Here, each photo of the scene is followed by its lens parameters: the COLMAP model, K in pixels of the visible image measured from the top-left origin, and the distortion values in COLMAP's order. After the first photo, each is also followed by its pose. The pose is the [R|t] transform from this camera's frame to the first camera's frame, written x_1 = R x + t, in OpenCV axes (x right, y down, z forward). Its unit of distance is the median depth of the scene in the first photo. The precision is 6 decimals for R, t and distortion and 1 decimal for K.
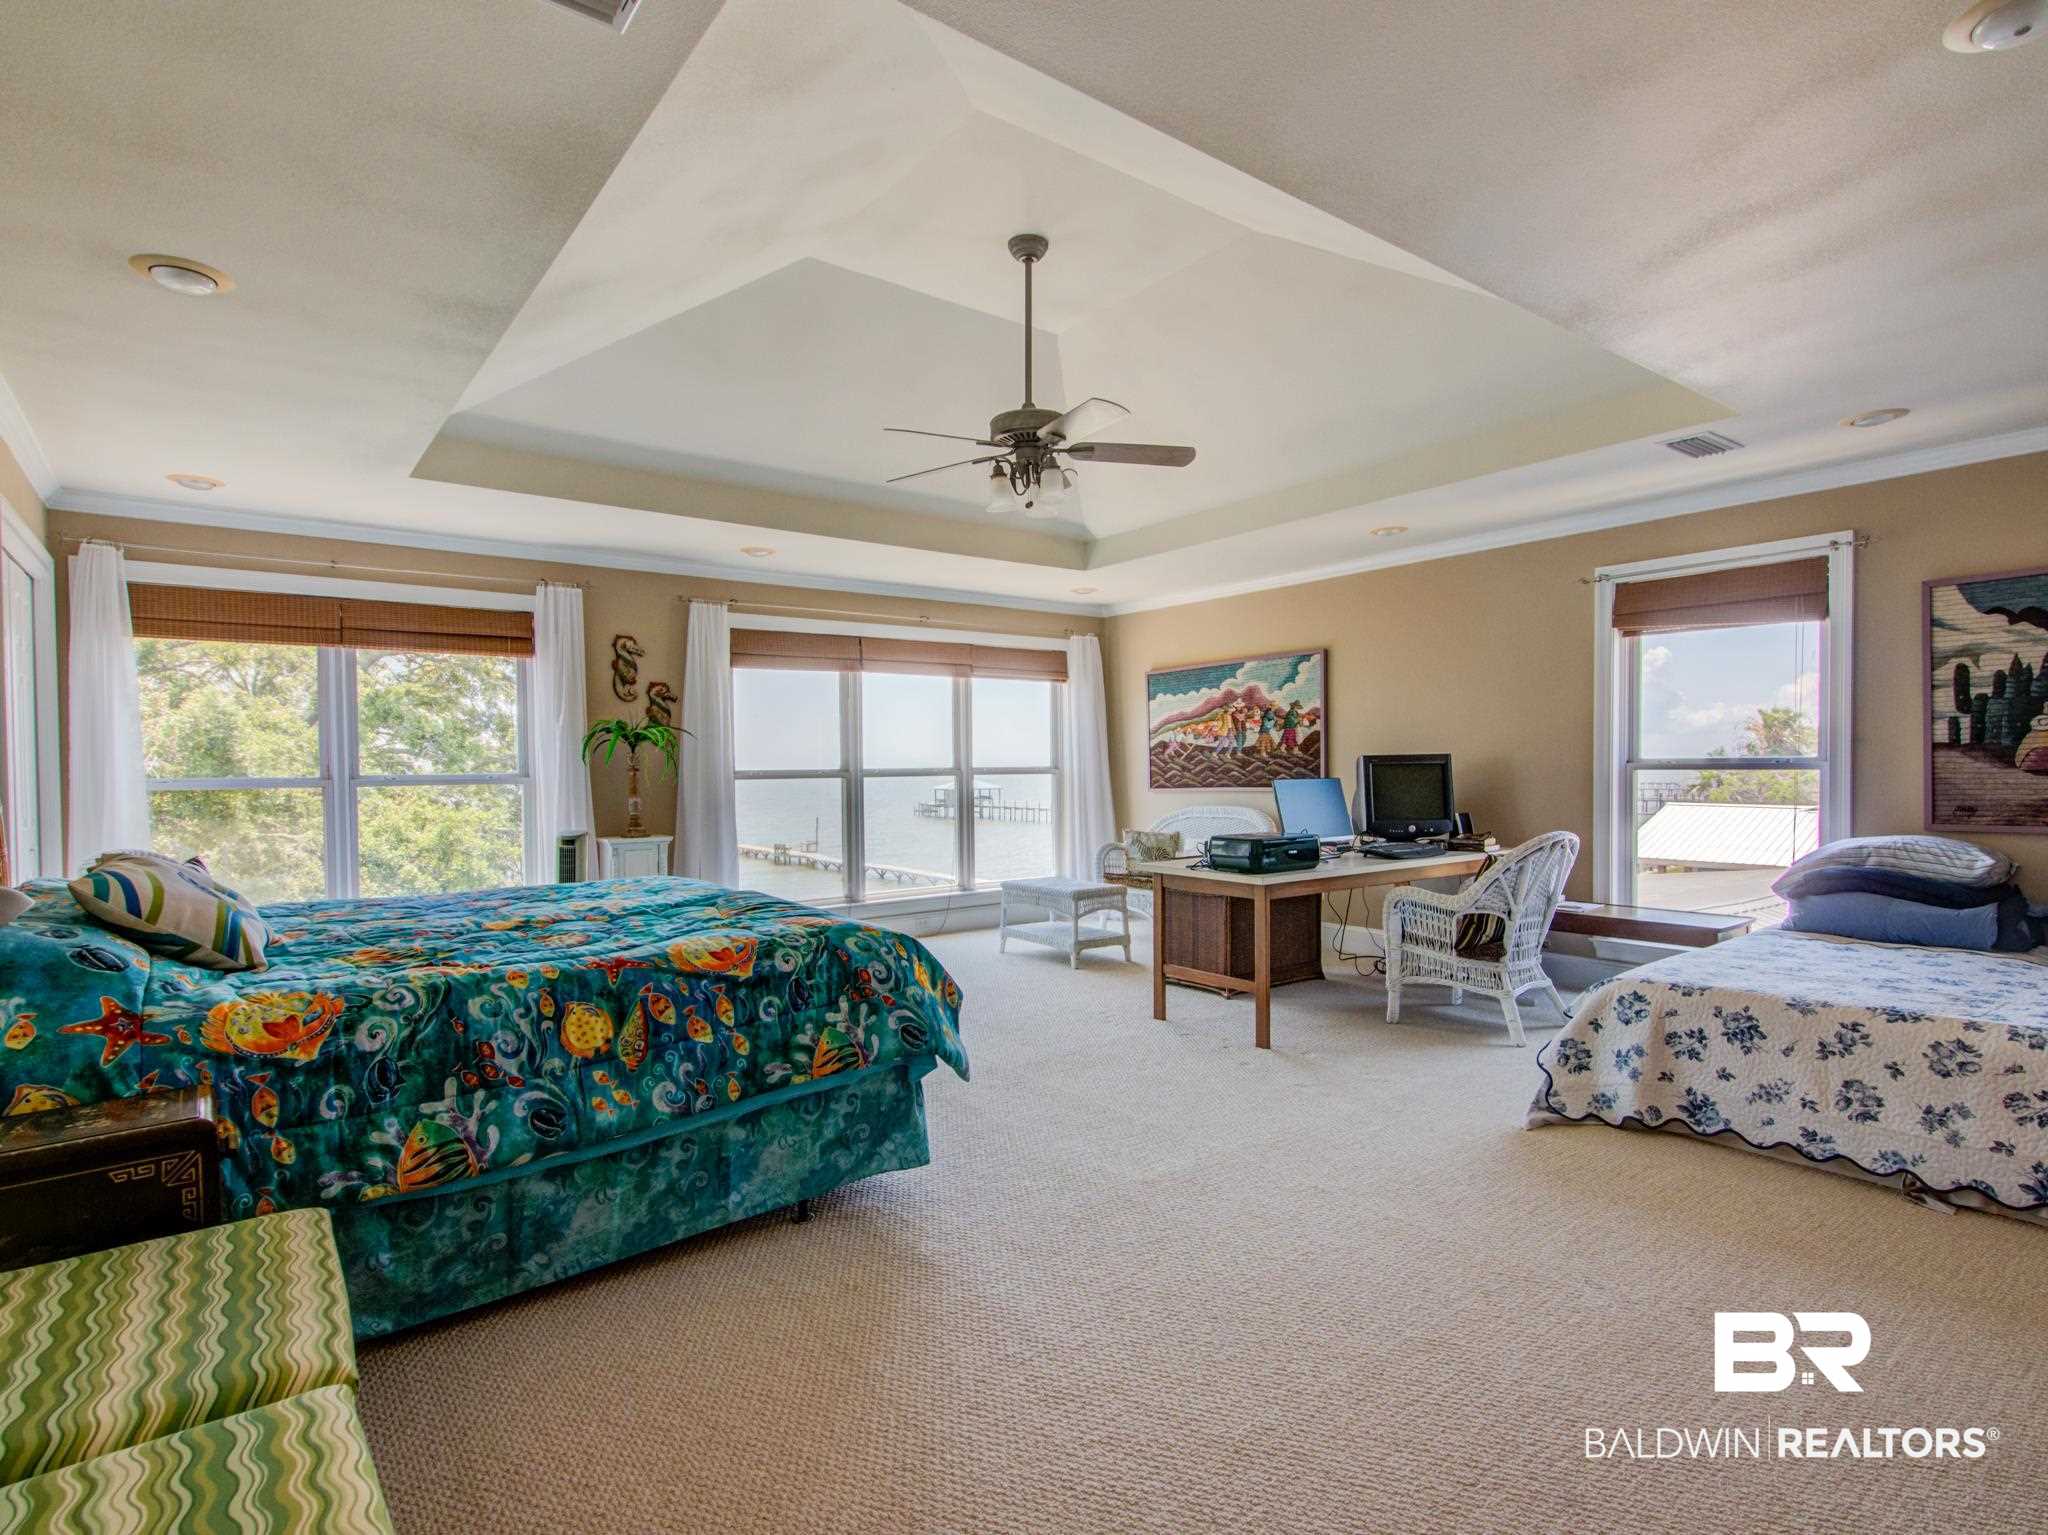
lens RADIAL K [[1049.0, 0, 1036.6], [0, 1049.0, 778.4], [0, 0, 1]] dist [0.017959, -0.006187]
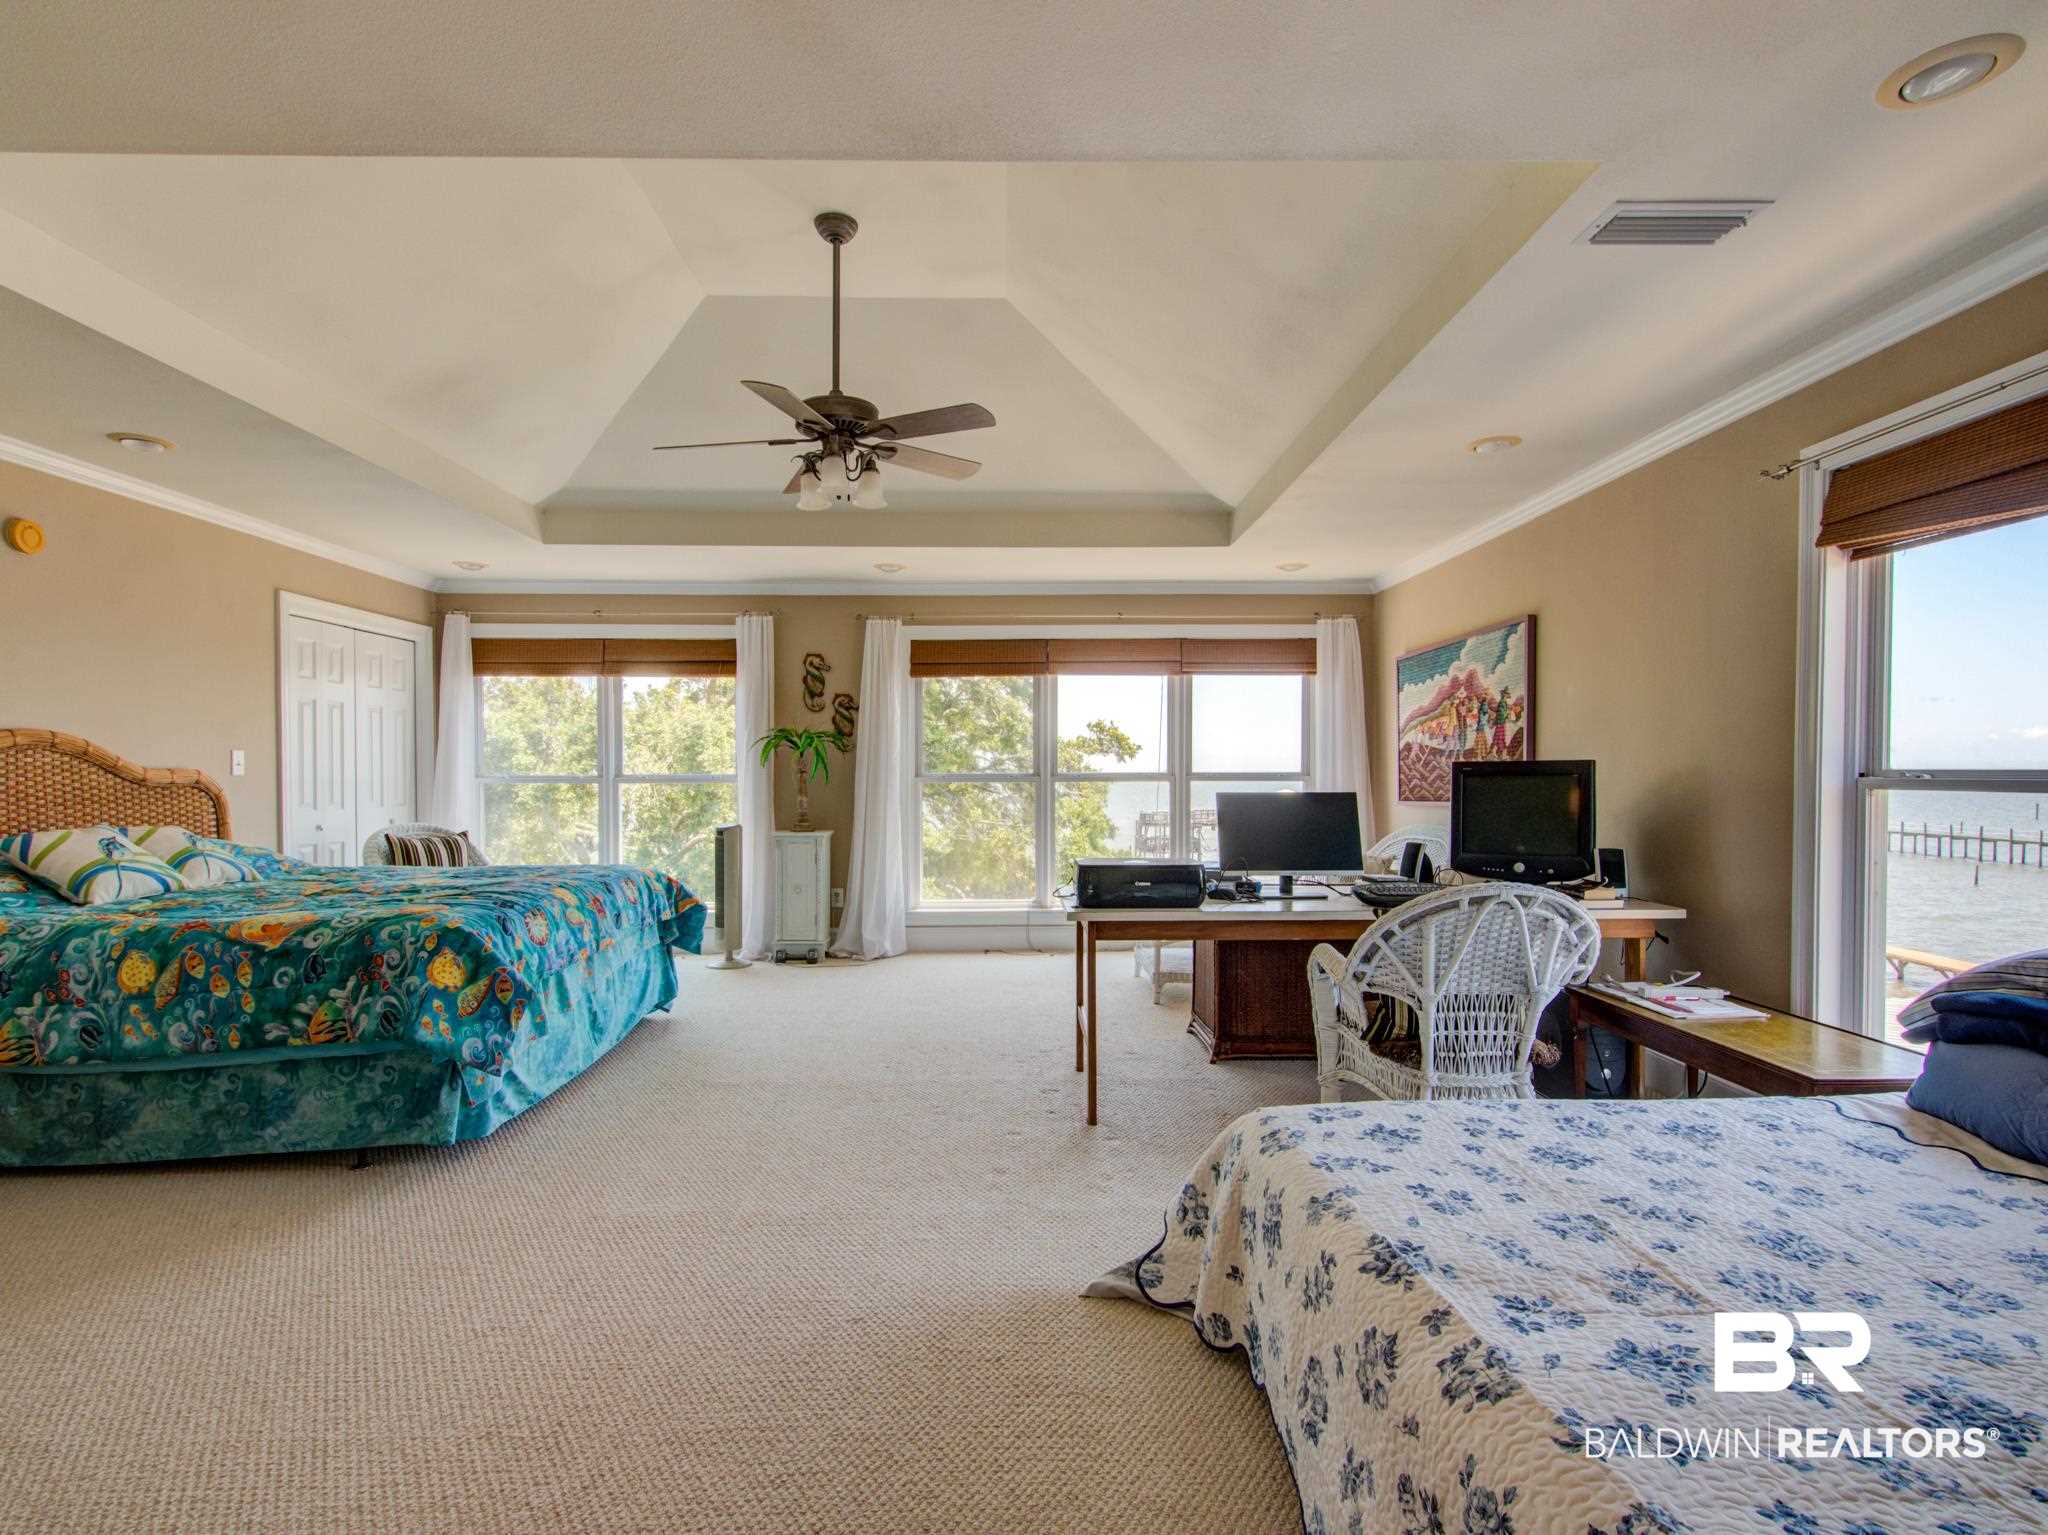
lens RADIAL K [[1049.0, 0, 1023.9], [0, 1049.0, 779.9], [0, 0, 1]] dist [0.017959, -0.006187]
pose [[0.806171, 0.014024, -0.591516, 0.689797], [-0.014366, 0.999888, 0.004126, -0.011342], [0.591508, 0.005171, 0.806283, 0.333350]]
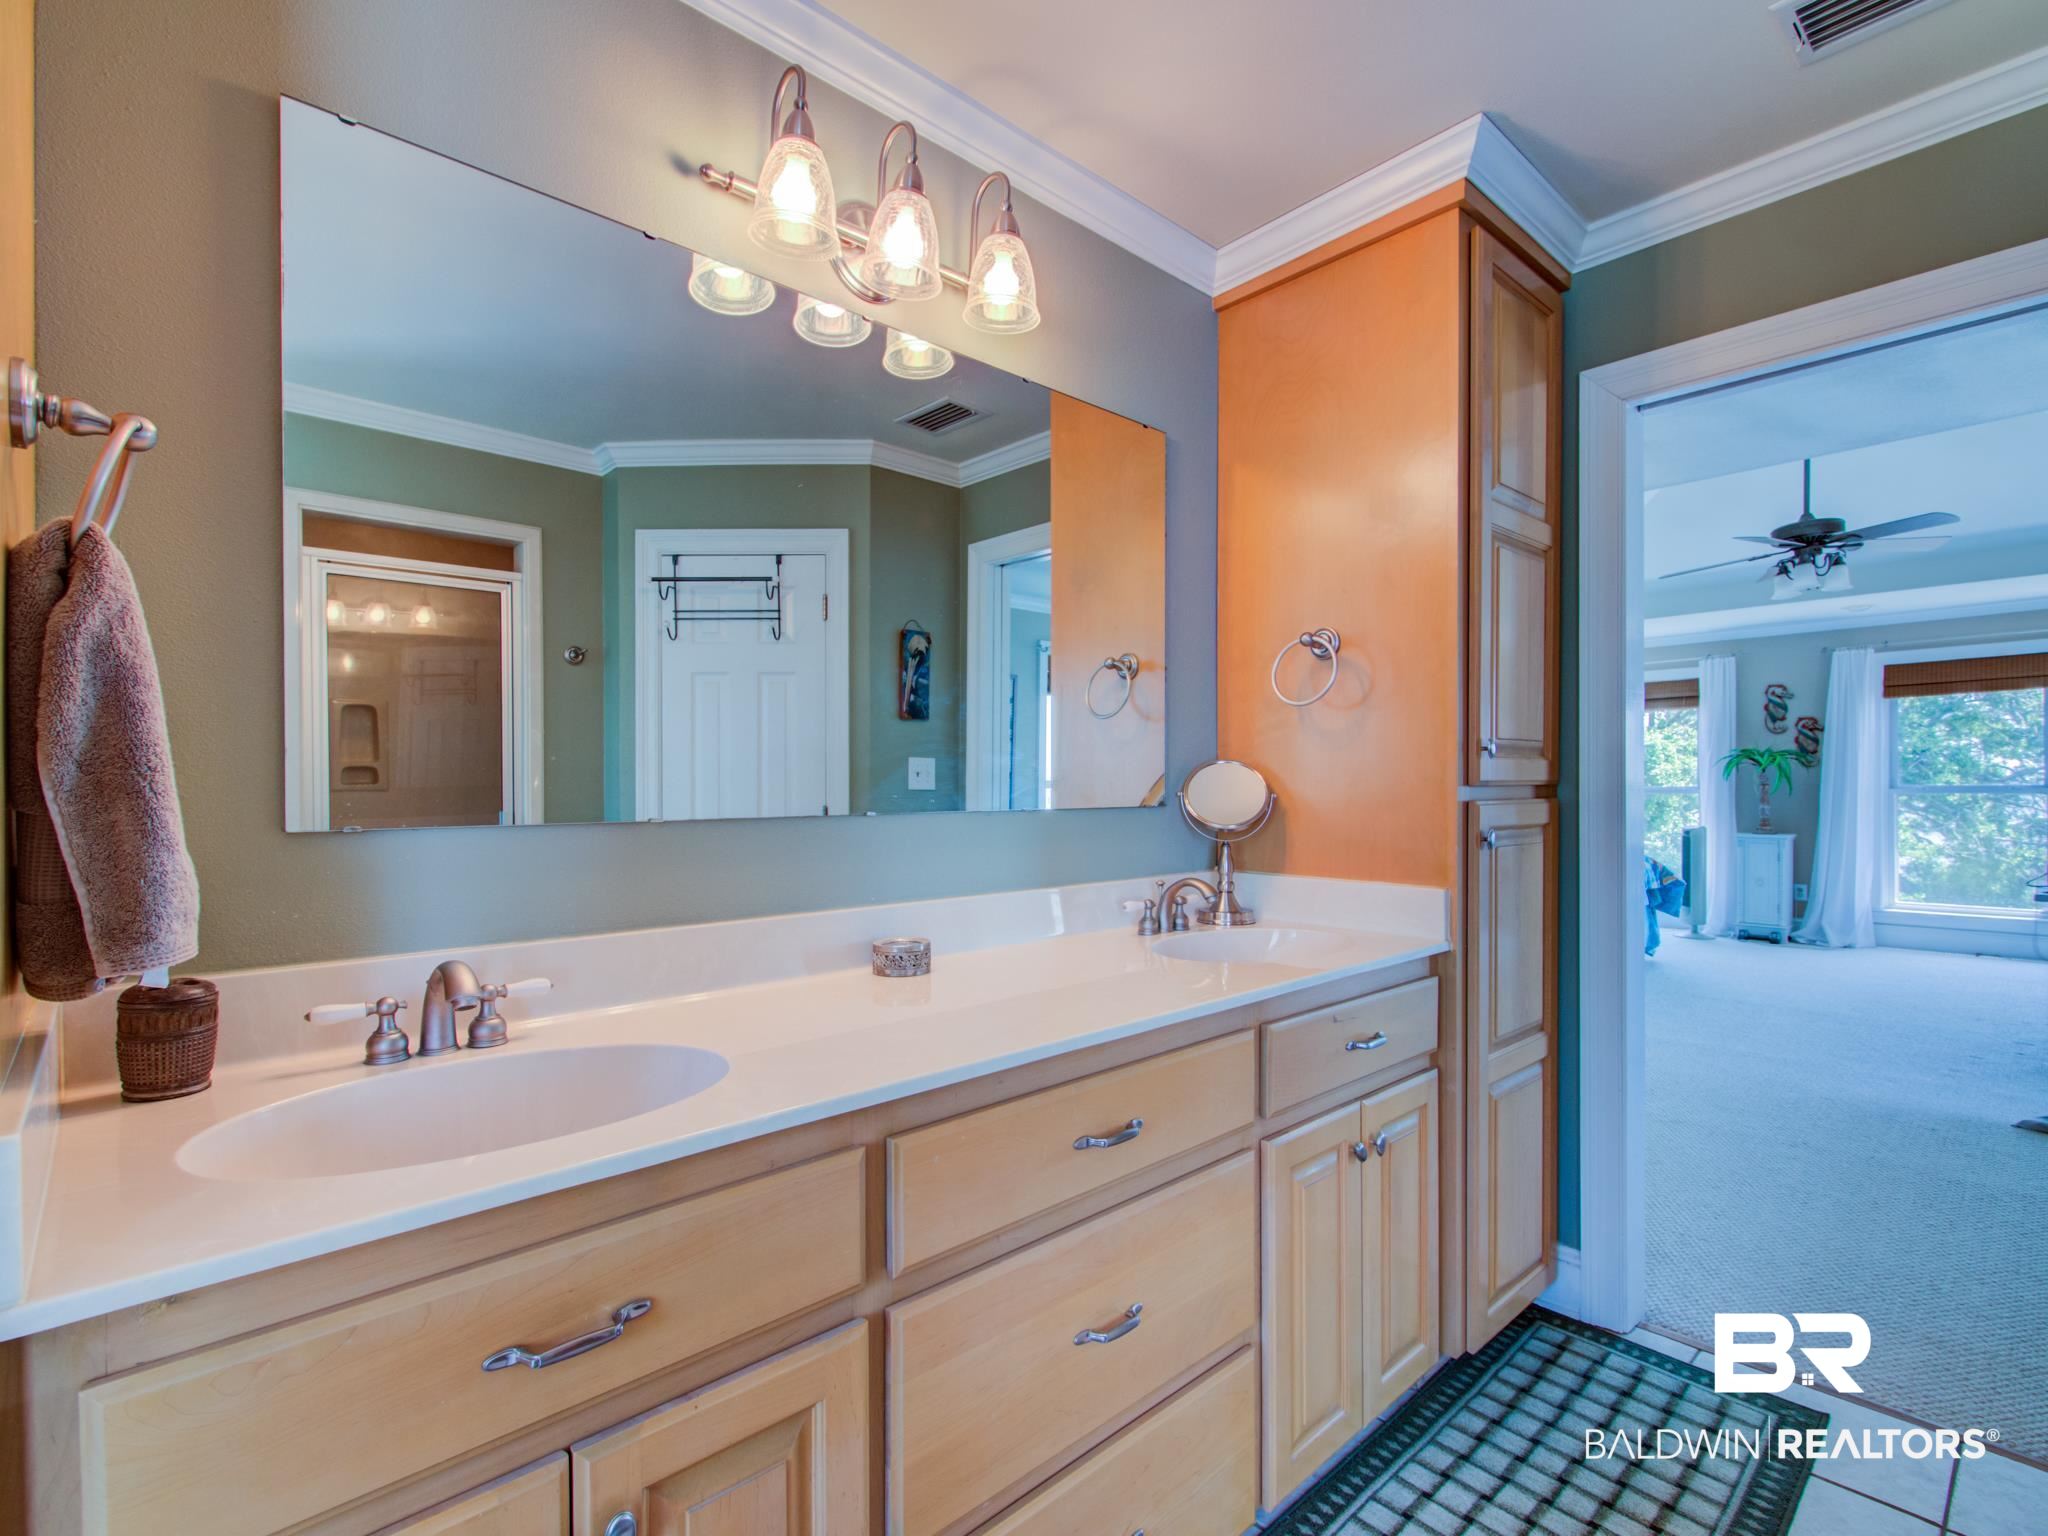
lens RADIAL K [[941.0, 0, 1058.1], [0, 941.0, 786.9], [0, 0, 1]] dist [0.010636, -0.005910]
pose [[0.103562, 0.011629, -0.994555, 1.074852], [-0.008767, 0.999903, 0.010778, -0.014899], [0.994584, 0.007603, 0.103654, -0.058967]]
